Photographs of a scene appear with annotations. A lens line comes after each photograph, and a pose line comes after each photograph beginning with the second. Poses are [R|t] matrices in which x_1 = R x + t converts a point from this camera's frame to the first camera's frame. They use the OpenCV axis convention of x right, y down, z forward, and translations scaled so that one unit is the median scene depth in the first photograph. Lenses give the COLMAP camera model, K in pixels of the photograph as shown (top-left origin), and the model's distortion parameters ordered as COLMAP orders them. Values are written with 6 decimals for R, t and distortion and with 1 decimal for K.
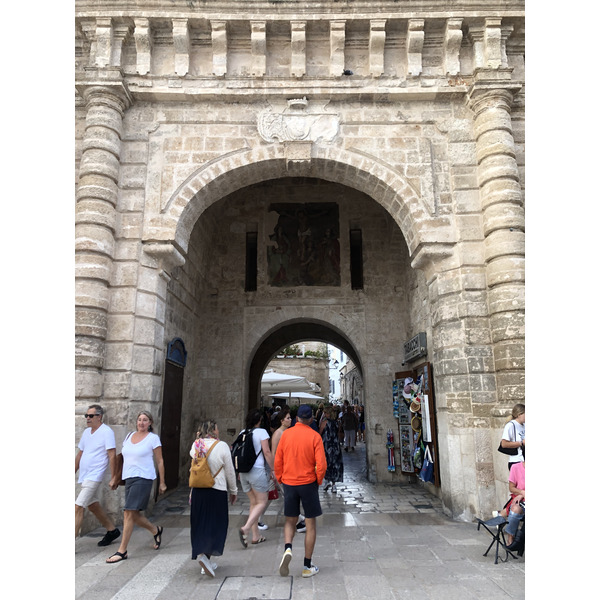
lens RADIAL K [[485.7, 0, 293.0], [0, 485.7, 295.2], [0, 0, 1]] dist [0.062538, -0.080355]
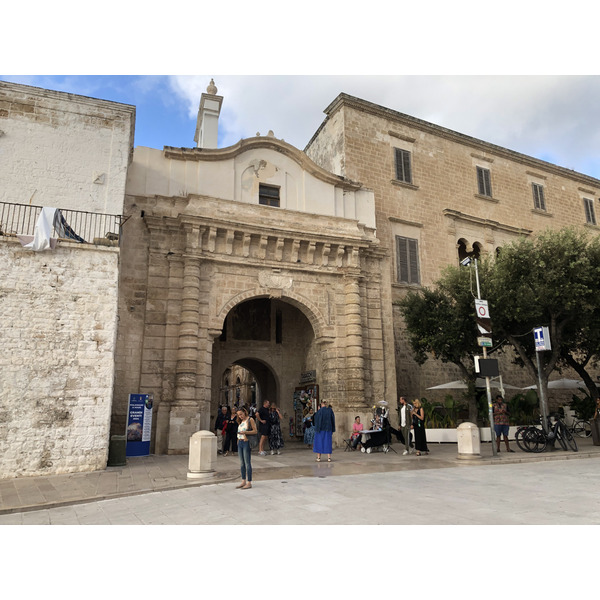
lens RADIAL K [[485.7, 0, 293.0], [0, 485.7, 295.2], [0, 0, 1]] dist [0.062538, -0.080355]
pose [[0.935908, 0.082116, 0.342538, -0.694237], [-0.082572, 0.996497, -0.013281, -0.257149], [-0.342428, -0.015854, 0.939410, -1.171516]]
